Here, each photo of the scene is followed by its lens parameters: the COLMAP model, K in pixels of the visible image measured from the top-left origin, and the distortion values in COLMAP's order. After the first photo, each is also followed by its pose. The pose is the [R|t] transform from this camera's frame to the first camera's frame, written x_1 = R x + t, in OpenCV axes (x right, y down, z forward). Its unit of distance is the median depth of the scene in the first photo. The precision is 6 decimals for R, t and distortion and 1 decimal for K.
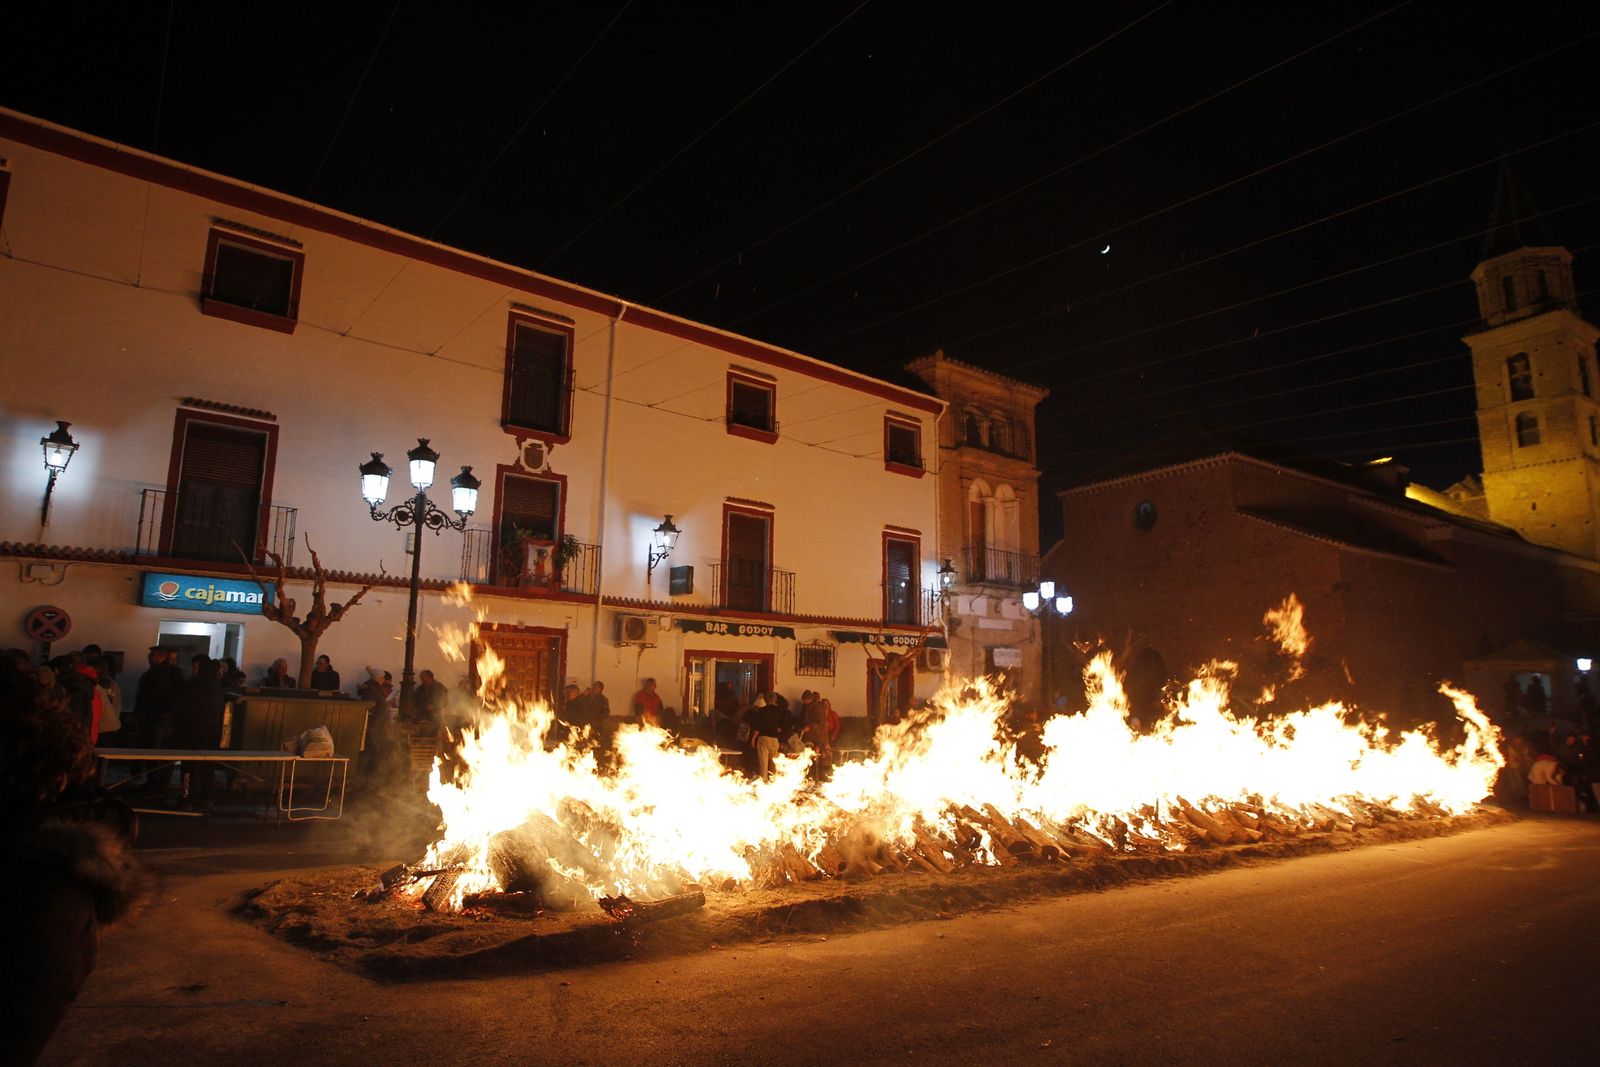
lens RADIAL K [[954.2, 0, 800.8], [0, 954.2, 536.8], [0, 0, 1]] dist [-0.056695, 0.027721]
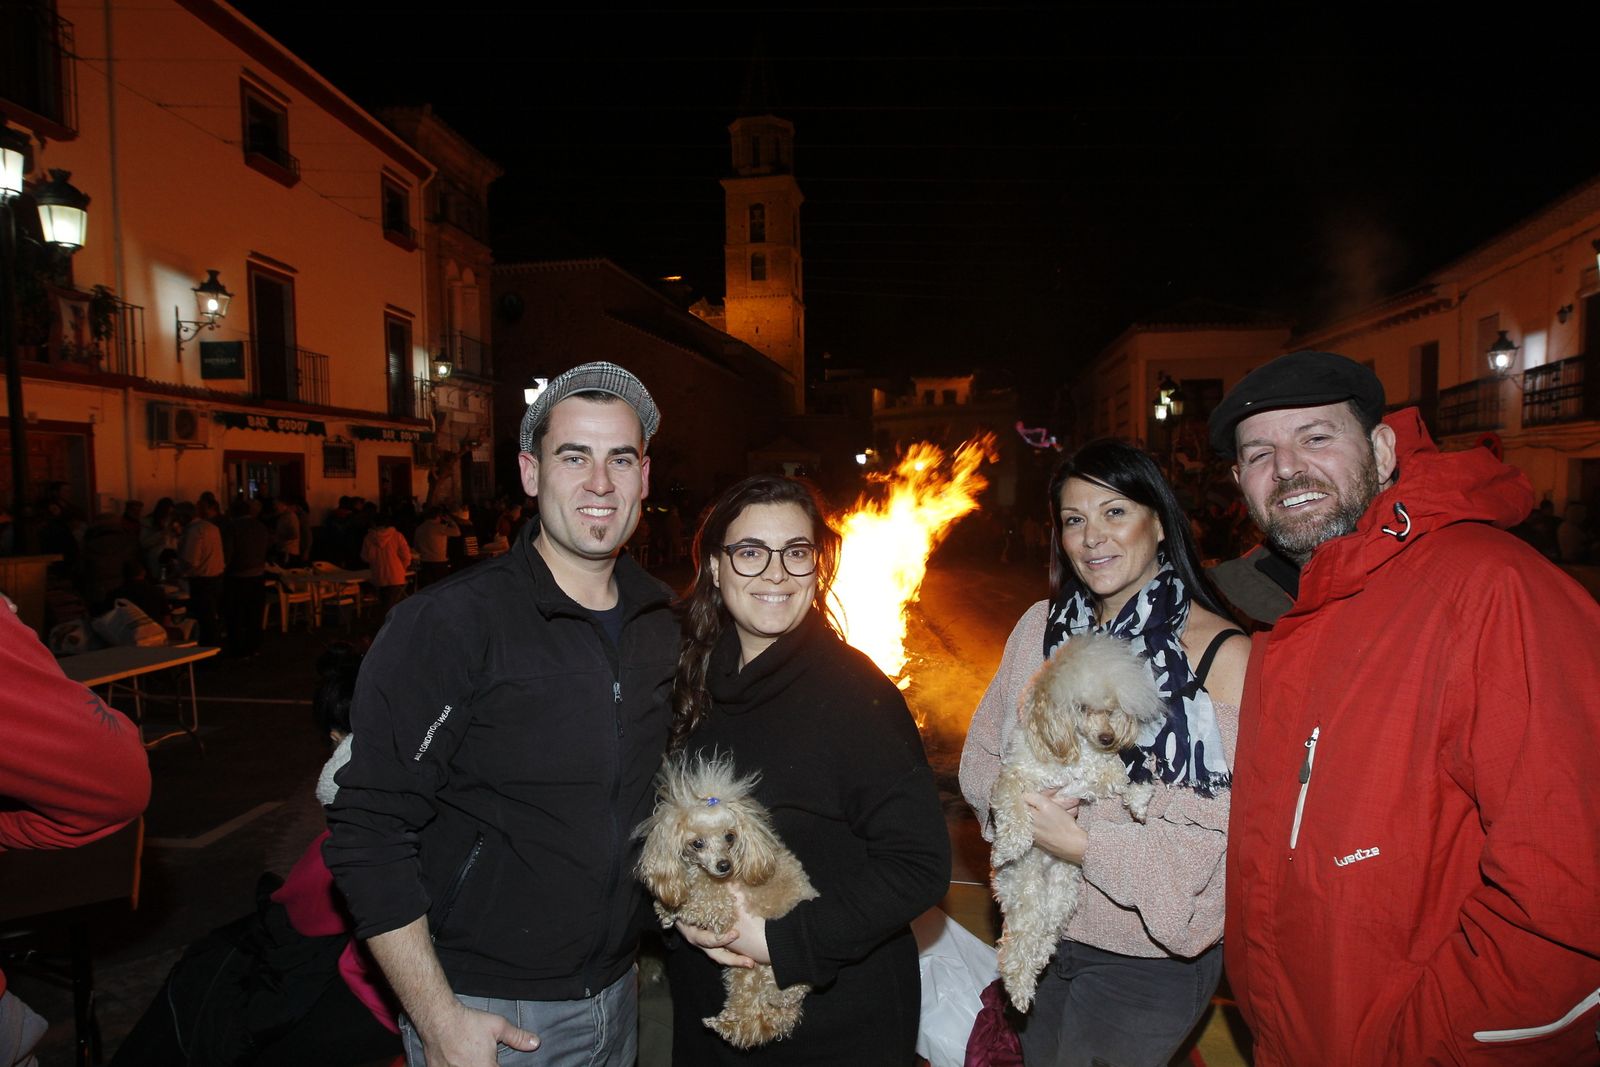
lens RADIAL K [[954.2, 0, 797.7], [0, 954.2, 533.5], [0, 0, 1]] dist [-0.056695, 0.027721]
pose [[0.666576, -0.065502, 0.742553, -0.304979], [-0.104894, 0.977979, 0.180431, -0.001498], [-0.738020, -0.198160, 0.645026, 0.120409]]
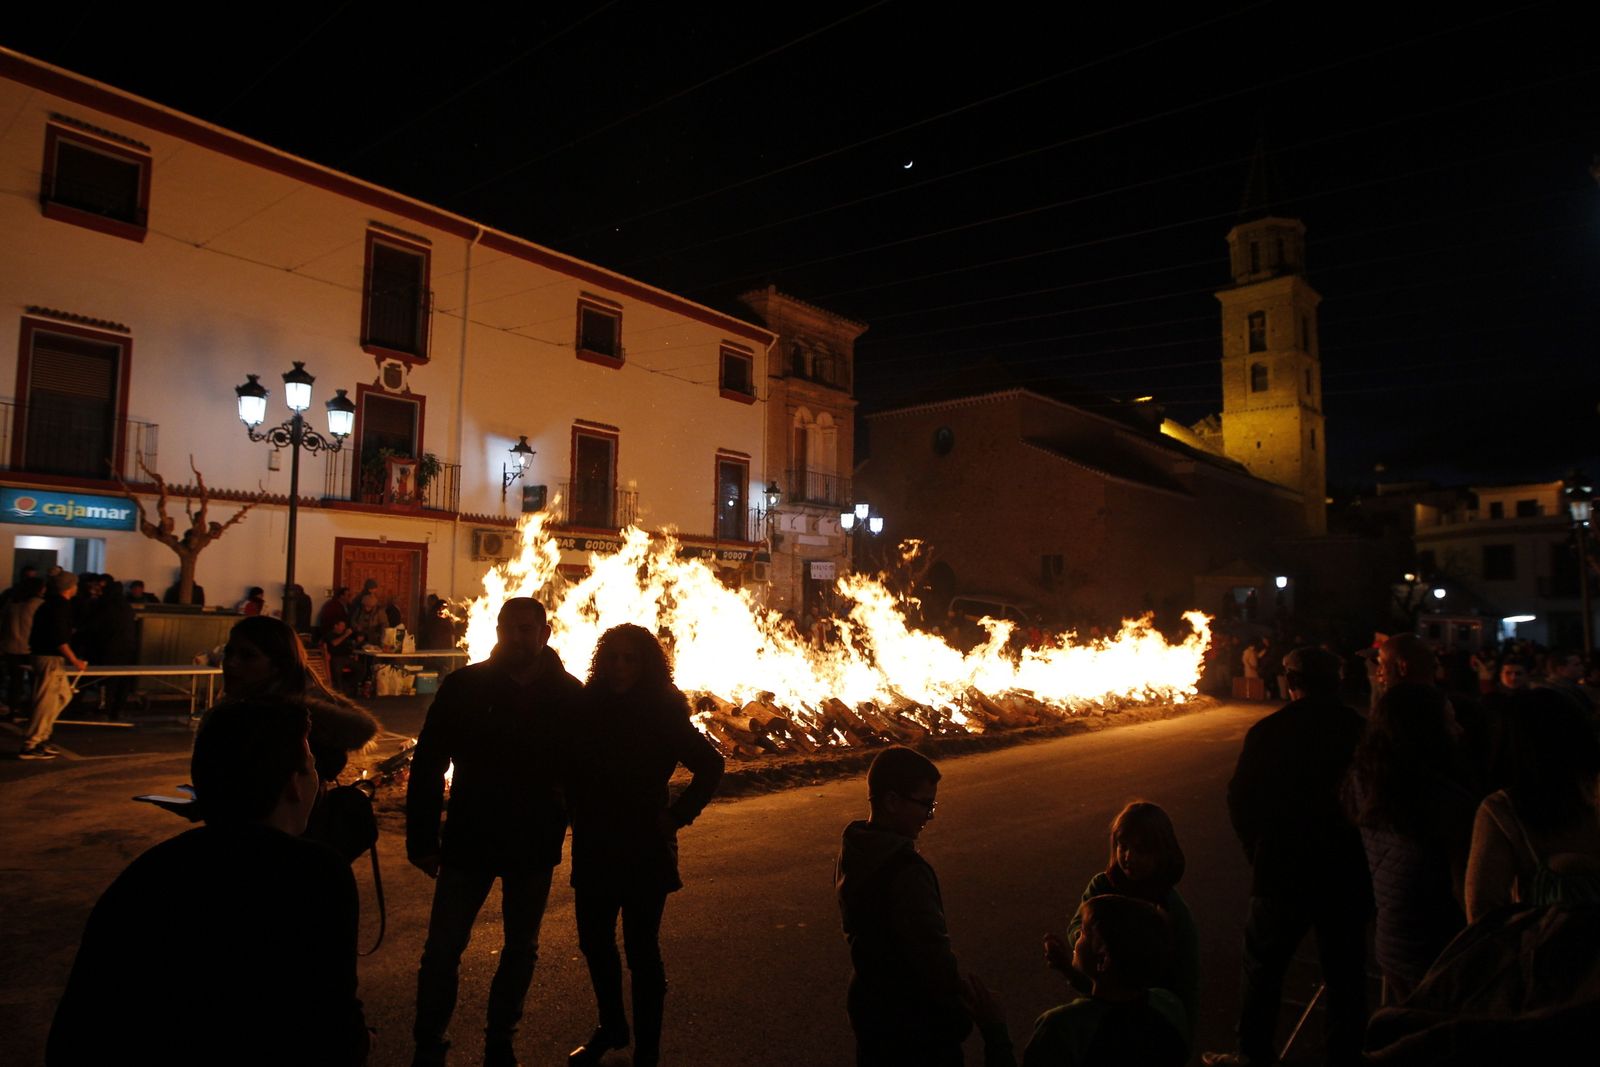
lens RADIAL K [[954.2, 0, 802.4], [0, 954.2, 533.4], [0, 0, 1]] dist [-0.056695, 0.027721]
pose [[0.976335, 0.016223, 0.215653, -0.048619], [-0.037112, 0.994958, 0.093171, -0.019959], [-0.213054, -0.098969, 0.972015, -0.074488]]
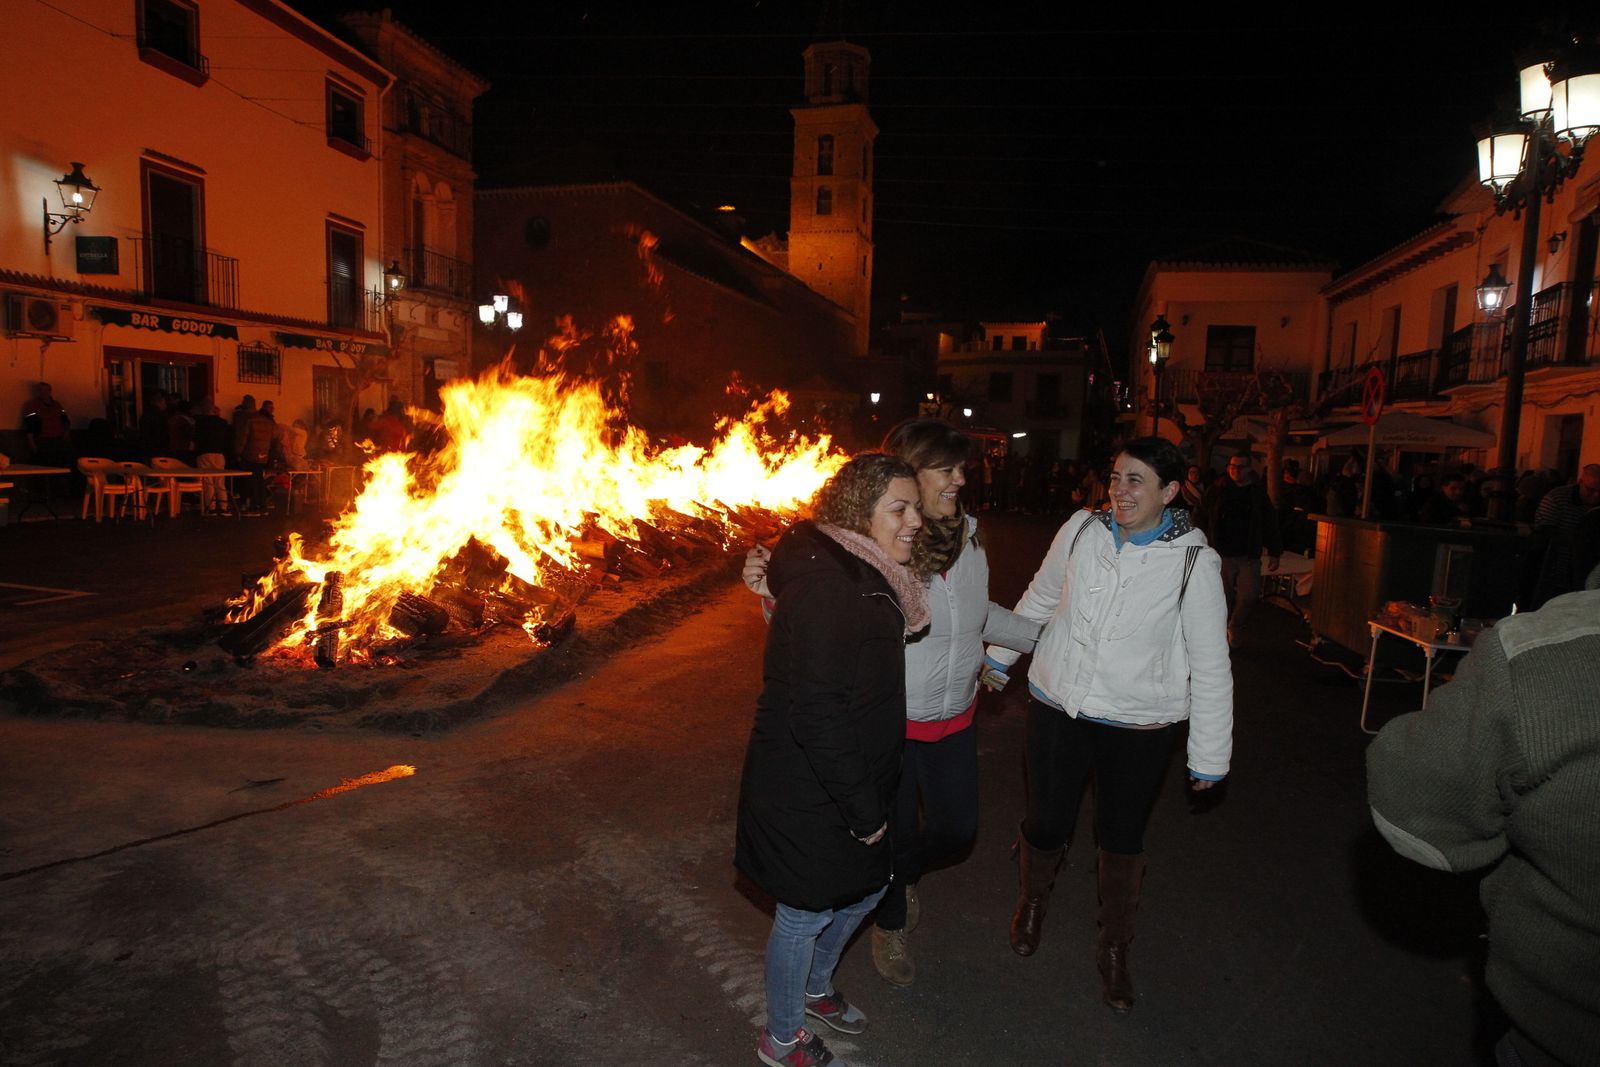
lens RADIAL K [[954.2, 0, 800.1], [0, 954.2, 533.9], [0, 0, 1]] dist [-0.056695, 0.027721]
pose [[0.751965, -0.063096, 0.656177, -0.163218], [-0.136052, 0.959123, 0.248139, -0.001572], [-0.645011, -0.275866, 0.712642, 0.029886]]
